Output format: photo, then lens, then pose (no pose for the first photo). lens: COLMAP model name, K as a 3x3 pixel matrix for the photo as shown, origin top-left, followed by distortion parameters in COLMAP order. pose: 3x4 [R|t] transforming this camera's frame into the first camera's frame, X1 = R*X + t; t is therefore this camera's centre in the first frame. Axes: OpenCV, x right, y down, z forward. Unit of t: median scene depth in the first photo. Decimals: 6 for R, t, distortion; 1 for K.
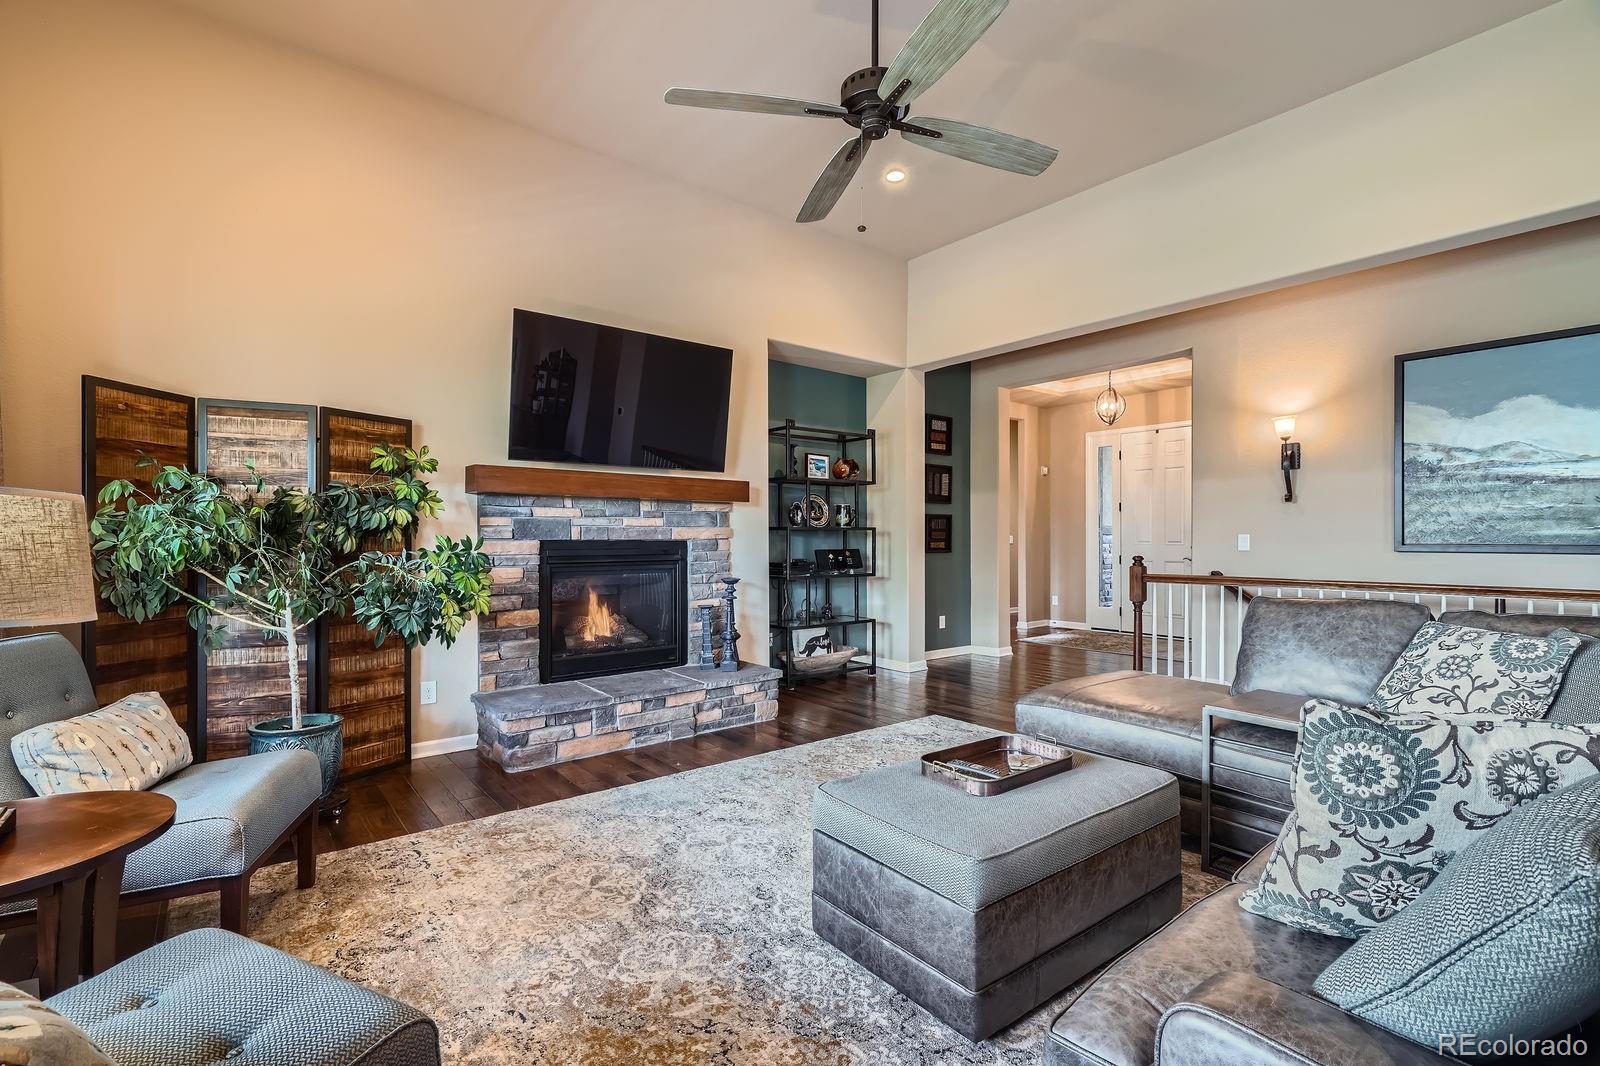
lens RADIAL K [[713.3, 0, 794.4], [0, 713.3, 537.3], [0, 0, 1]] dist [-0.003011, -0.001060]
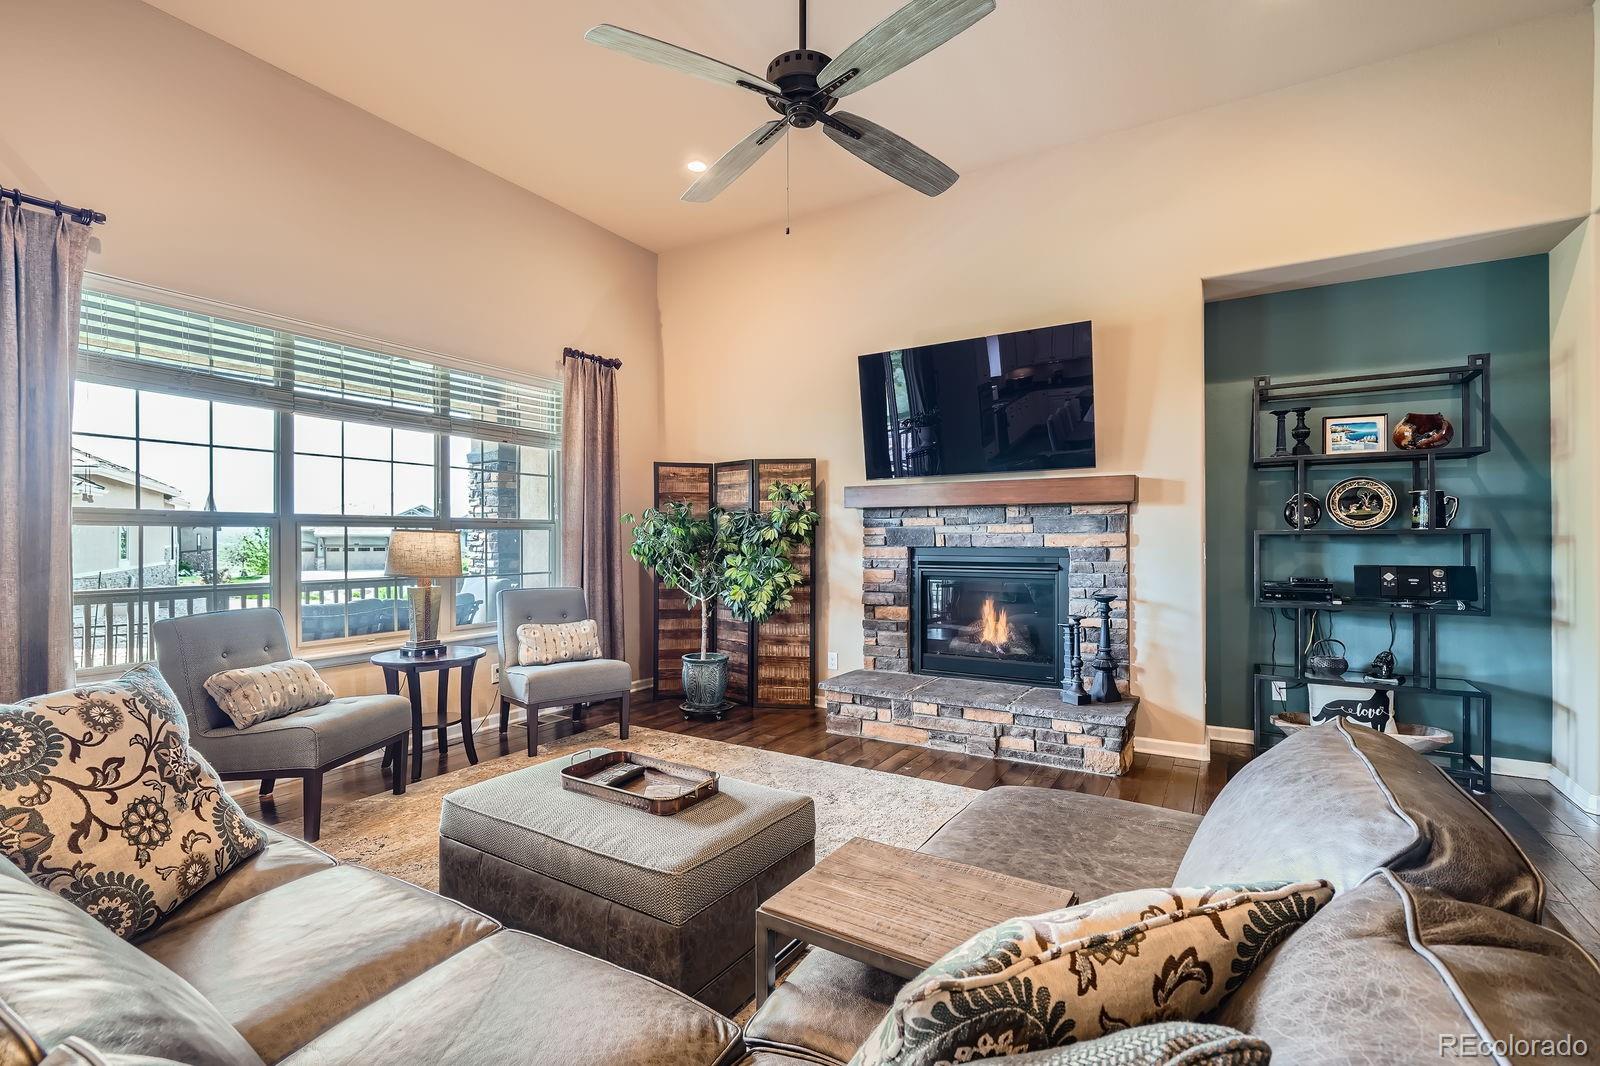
lens RADIAL K [[713.3, 0, 794.4], [0, 713.3, 537.3], [0, 0, 1]] dist [-0.003011, -0.001060]
pose [[0.346065, -0.000938, -0.938210, 0.651557], [0.000414, 1.000000, -0.000848, -0.010152], [0.938211, -0.000095, 0.346065, 0.436688]]
